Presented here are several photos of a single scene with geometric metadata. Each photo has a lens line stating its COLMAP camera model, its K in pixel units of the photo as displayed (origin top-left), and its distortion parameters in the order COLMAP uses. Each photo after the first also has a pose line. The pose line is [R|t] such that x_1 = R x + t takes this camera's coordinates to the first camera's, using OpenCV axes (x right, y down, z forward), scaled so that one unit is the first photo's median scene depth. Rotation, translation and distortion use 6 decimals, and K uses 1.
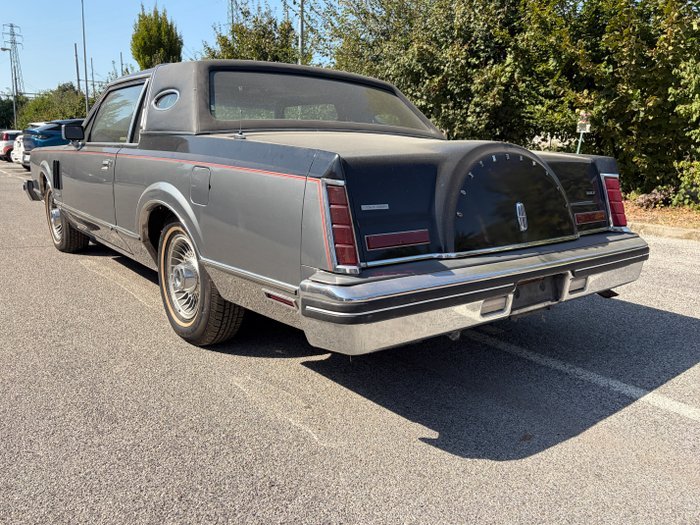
lens RADIAL K [[535.0, 0, 347.0], [0, 535.0, 264.1], [0, 0, 1]] dist [0.051845, -0.050761]
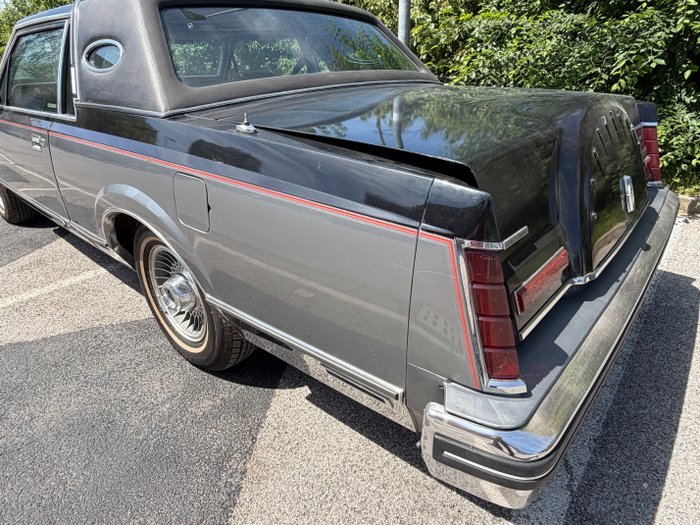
lens RADIAL K [[426.4, 0, 346.9], [0, 426.4, 265.1], [0, 0, 1]] dist [-0.001312, -0.003662]
pose [[0.983099, -0.125531, 0.133258, -0.136117], [0.089371, 0.964345, 0.249100, -0.157177], [-0.159777, -0.232980, 0.959266, 0.367367]]
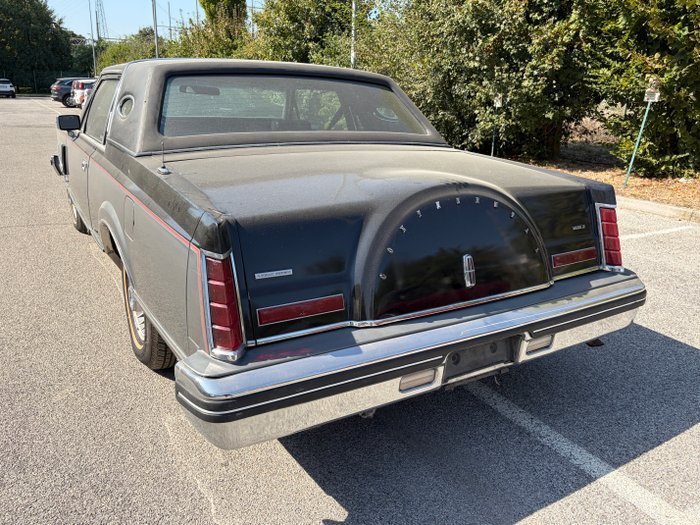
lens RADIAL K [[535.0, 0, 353.6], [0, 535.0, 263.1], [0, 0, 1]] dist [0.051845, -0.050761]
pose [[0.992720, 0.043214, -0.112428, 0.189504], [-0.032731, 0.995083, 0.093478, -0.142313], [0.115915, -0.089117, 0.989253, 0.092396]]
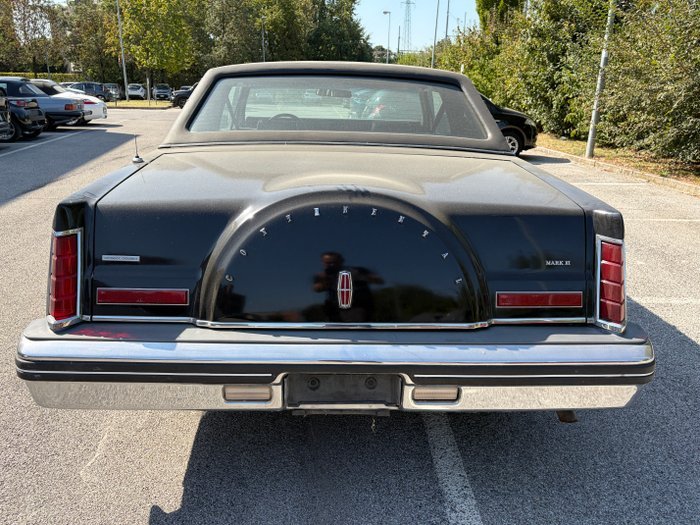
lens RADIAL K [[535.0, 0, 351.3], [0, 535.0, 263.7], [0, 0, 1]] dist [0.051845, -0.050761]
pose [[0.812537, 0.175696, -0.555800, 0.608172], [-0.128411, 0.984022, 0.123335, -0.178333], [0.568589, -0.028843, 0.822116, 0.302305]]
